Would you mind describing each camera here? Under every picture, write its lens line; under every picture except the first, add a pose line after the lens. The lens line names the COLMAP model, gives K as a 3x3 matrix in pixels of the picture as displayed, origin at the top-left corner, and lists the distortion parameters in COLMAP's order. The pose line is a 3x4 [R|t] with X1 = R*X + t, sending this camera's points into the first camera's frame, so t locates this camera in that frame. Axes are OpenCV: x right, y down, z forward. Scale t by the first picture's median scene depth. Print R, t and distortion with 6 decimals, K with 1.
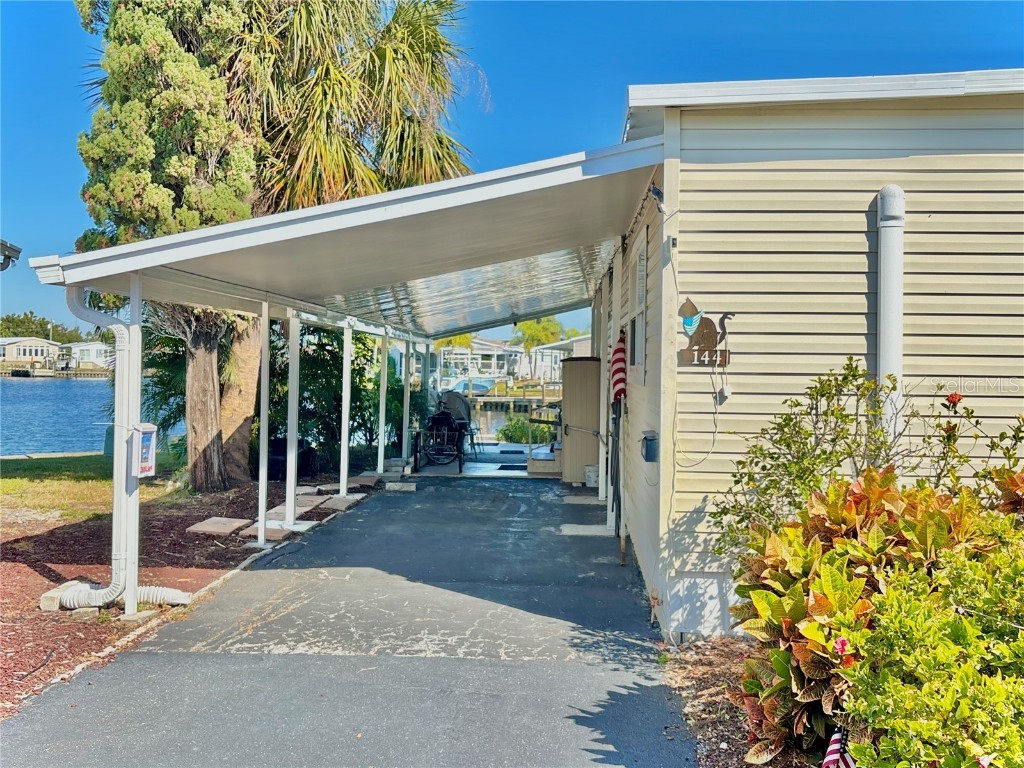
lens RADIAL K [[1020.6, 0, 512.0], [0, 1020.6, 384.0], [0, 0, 1]] dist [-0.000222, -0.000171]
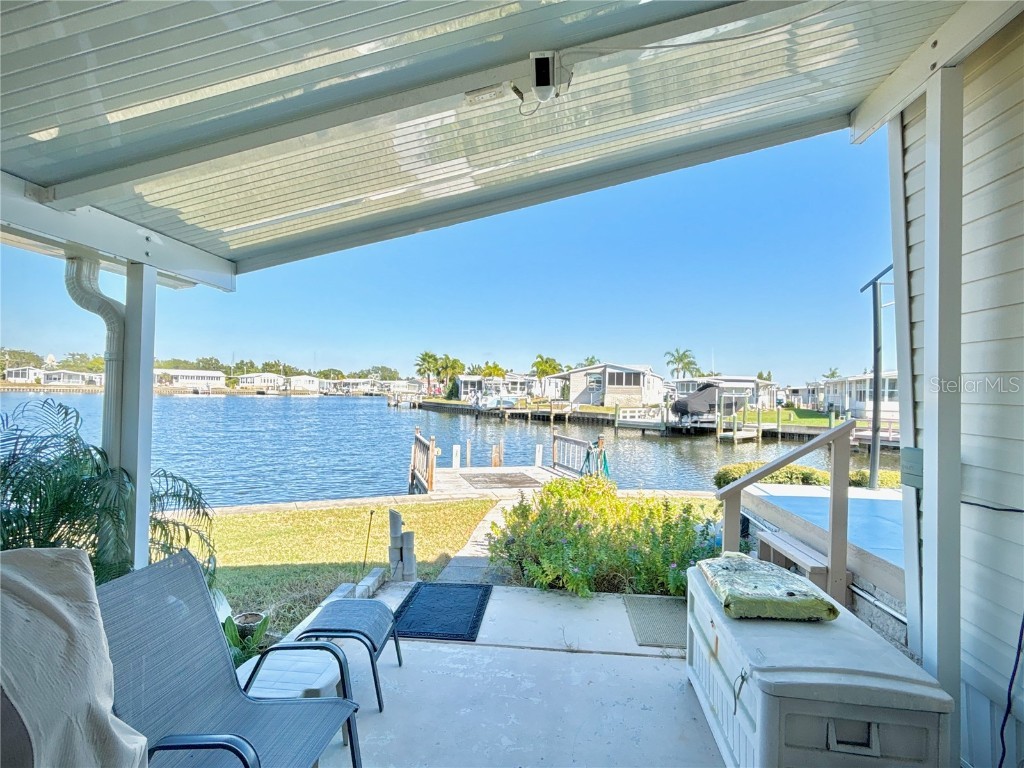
lens RADIAL K [[532.2, 0, 512.0], [0, 532.2, 384.0], [0, 0, 1]] dist [0.000552, 0.000280]
pose [[0.999415, 0.002373, -0.034107, 0.000301], [-0.003323, 0.999607, -0.027834, -0.002289], [0.034028, 0.027931, 0.999031, 0.178872]]
